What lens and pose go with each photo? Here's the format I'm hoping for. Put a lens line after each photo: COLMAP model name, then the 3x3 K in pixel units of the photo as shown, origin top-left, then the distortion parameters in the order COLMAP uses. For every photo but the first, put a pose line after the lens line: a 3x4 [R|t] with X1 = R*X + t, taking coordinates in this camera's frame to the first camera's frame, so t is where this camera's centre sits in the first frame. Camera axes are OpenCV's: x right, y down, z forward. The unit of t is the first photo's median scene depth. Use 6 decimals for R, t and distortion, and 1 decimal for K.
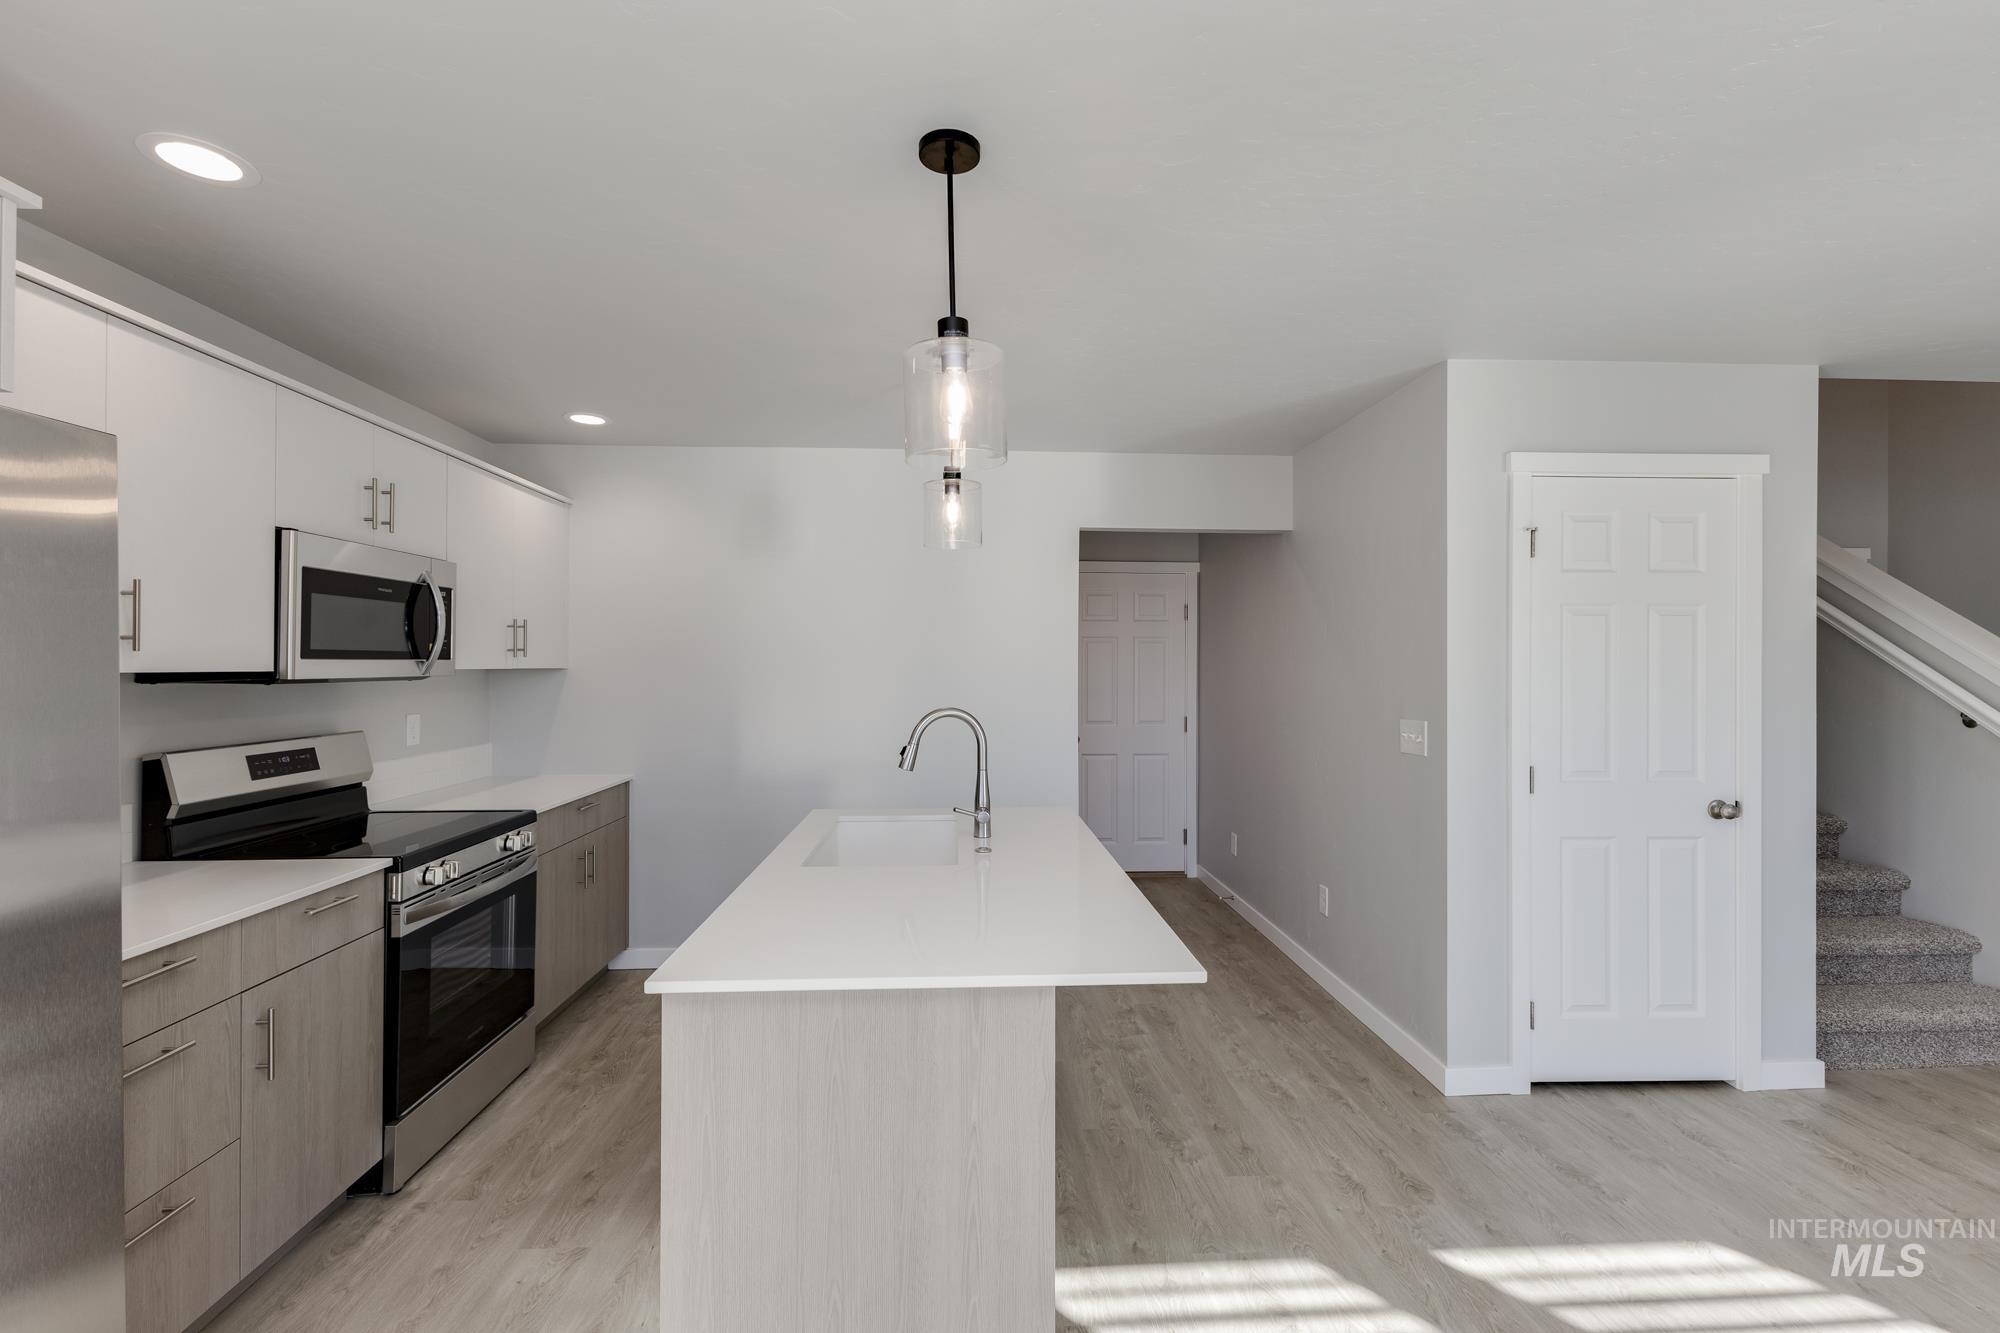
lens RADIAL K [[846.8, 0, 999.3], [0, 846.8, 664.2], [0, 0, 1]] dist [0.000871, 0.000006]
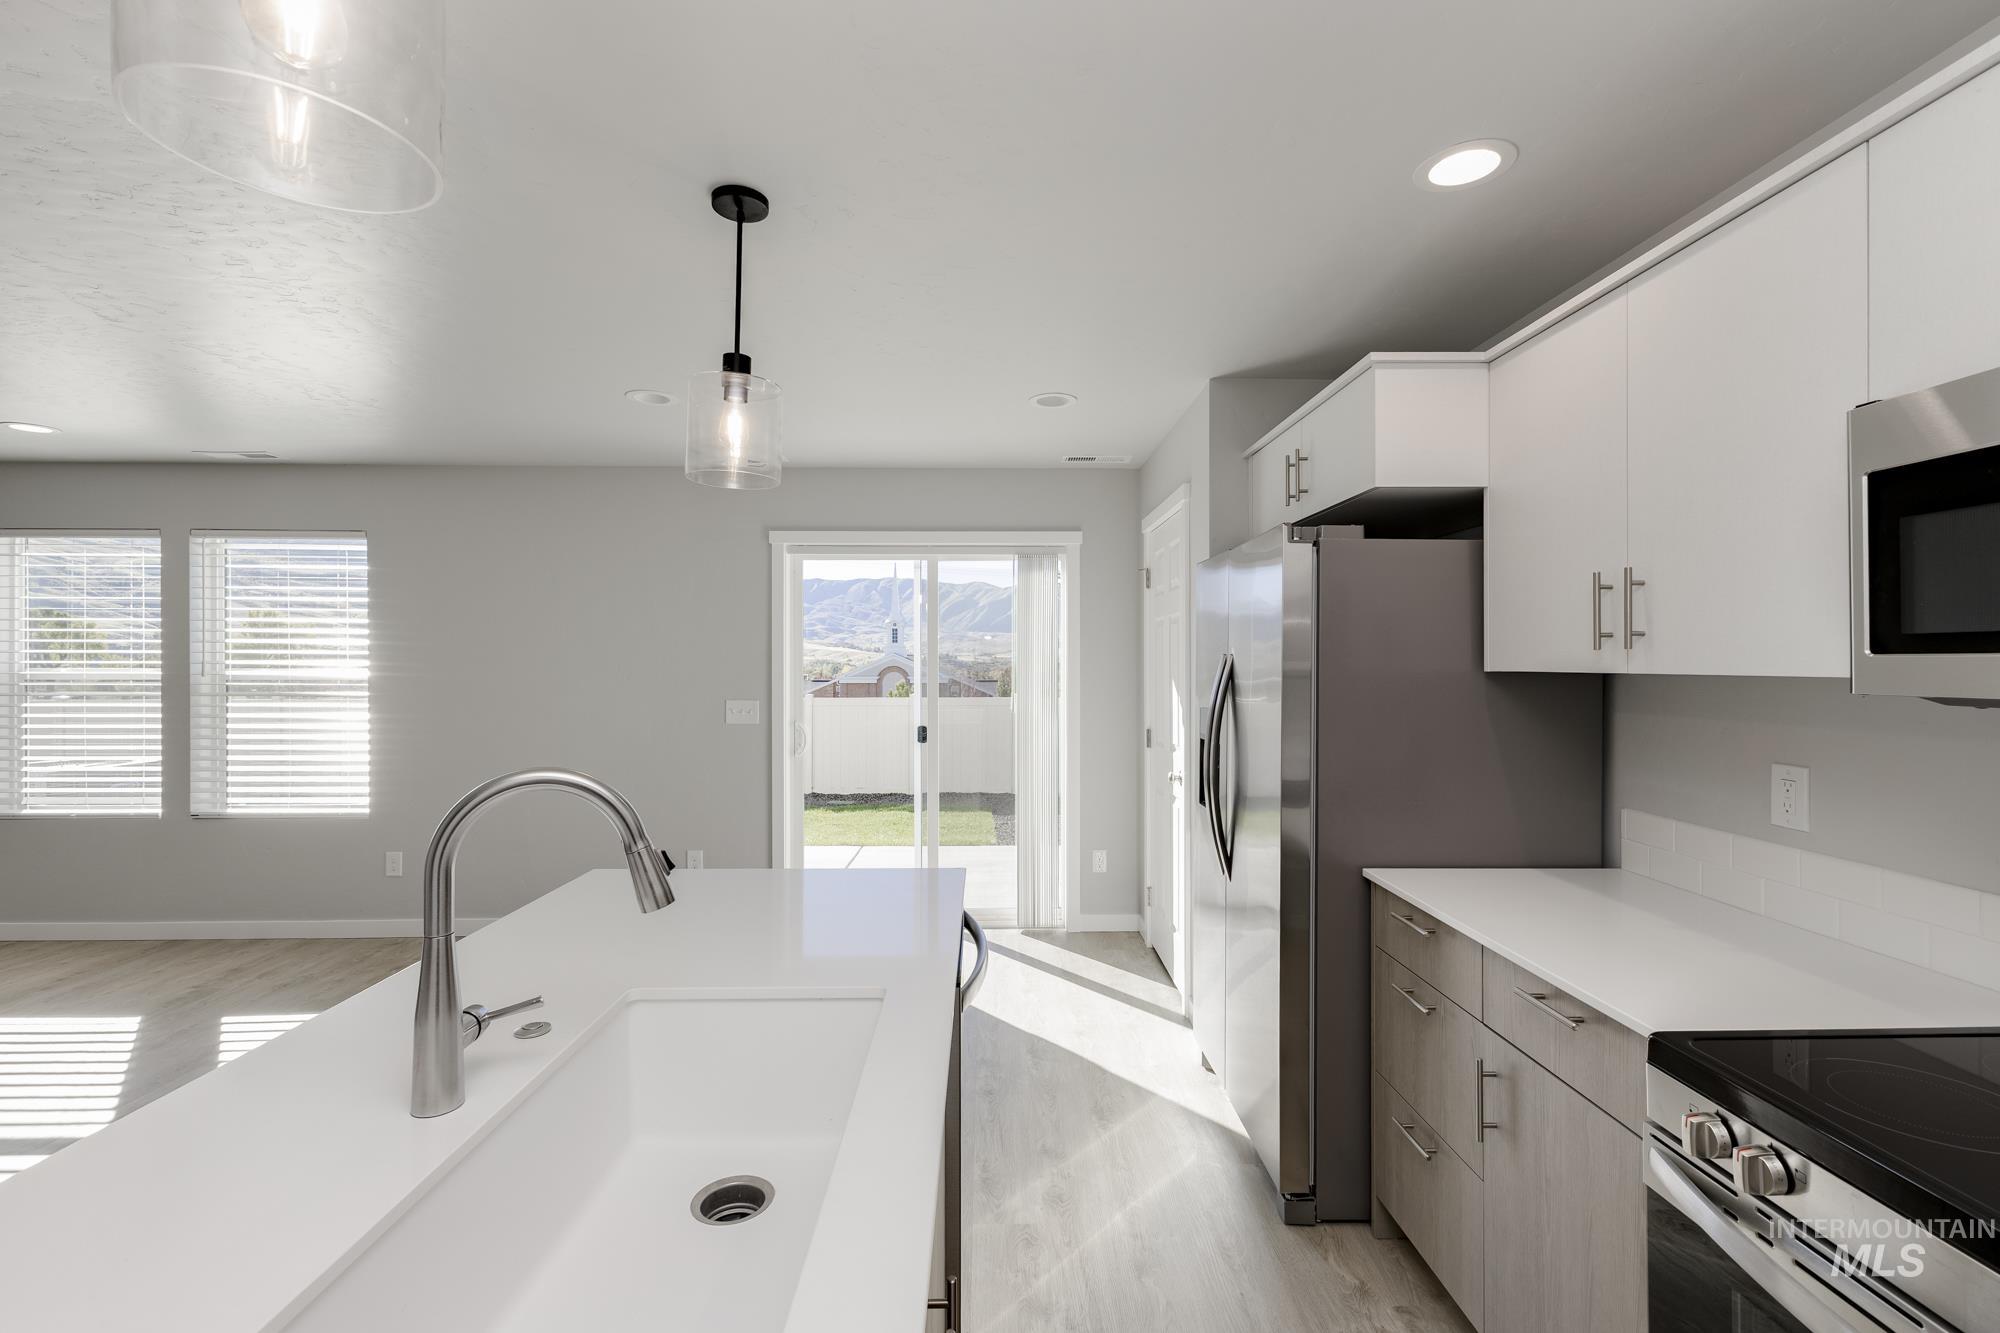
lens RADIAL K [[1032.8, 0, 1004.1], [0, 1032.8, 663.7], [0, 0, 1]] dist [0.000670, -0.000467]
pose [[-0.999519, -0.002335, 0.030932, -0.336332], [-0.002395, 0.999995, -0.001911, 0.002119], [-0.030927, -0.001984, -0.999520, 1.734325]]
